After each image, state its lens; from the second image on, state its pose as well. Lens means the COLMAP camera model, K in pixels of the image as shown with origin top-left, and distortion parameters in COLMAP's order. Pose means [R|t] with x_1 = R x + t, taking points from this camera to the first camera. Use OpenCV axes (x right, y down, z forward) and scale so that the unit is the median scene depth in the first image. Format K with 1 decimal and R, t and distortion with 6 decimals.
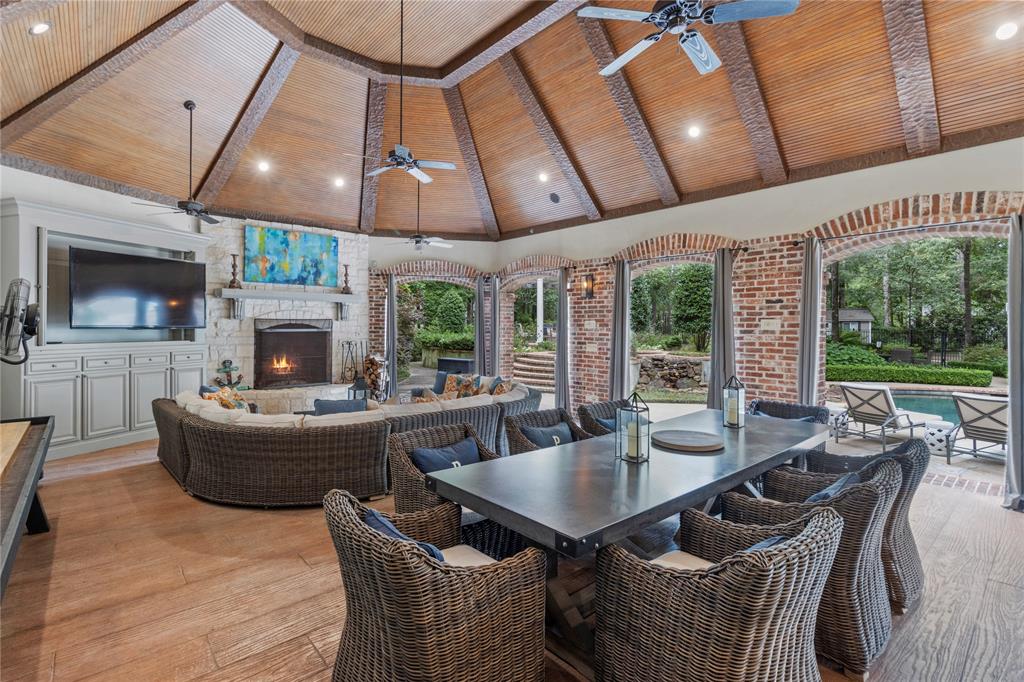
lens RADIAL K [[478.4, 0, 514.3], [0, 478.4, 336.4], [0, 0, 1]] dist [0.002724, 0.000808]
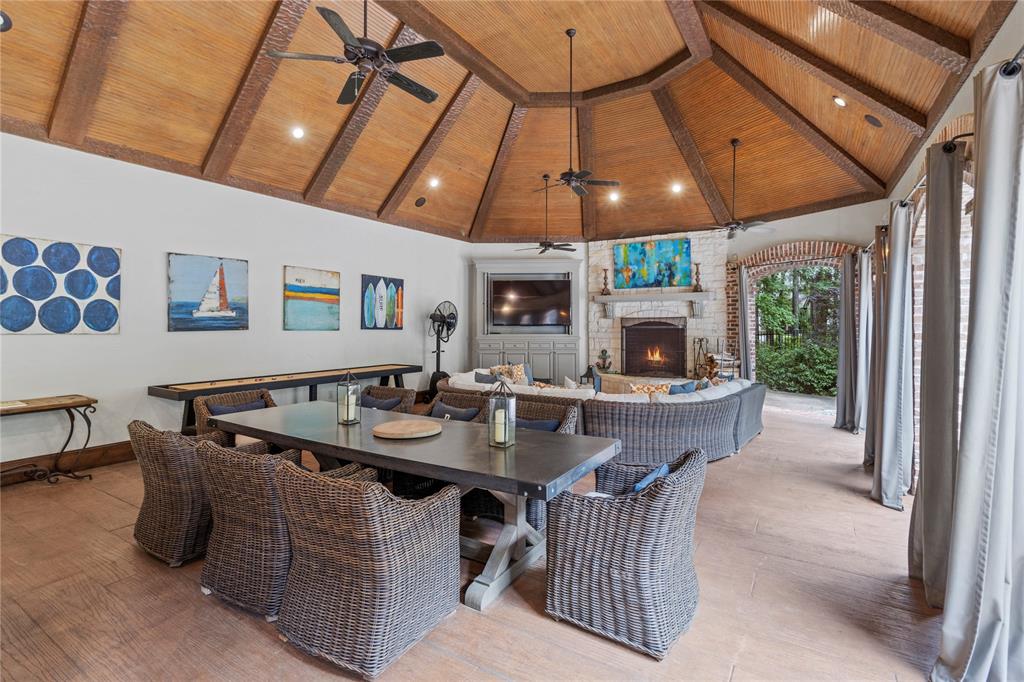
lens RADIAL K [[474.2, 0, 513.3], [0, 474.2, 327.4], [0, 0, 1]] dist [0.000313, -0.000012]
pose [[0.288537, 0.003486, -0.957462, 0.536248], [-0.015806, 0.999874, -0.001123, -0.005985], [0.957338, 0.015458, 0.288556, 0.354148]]
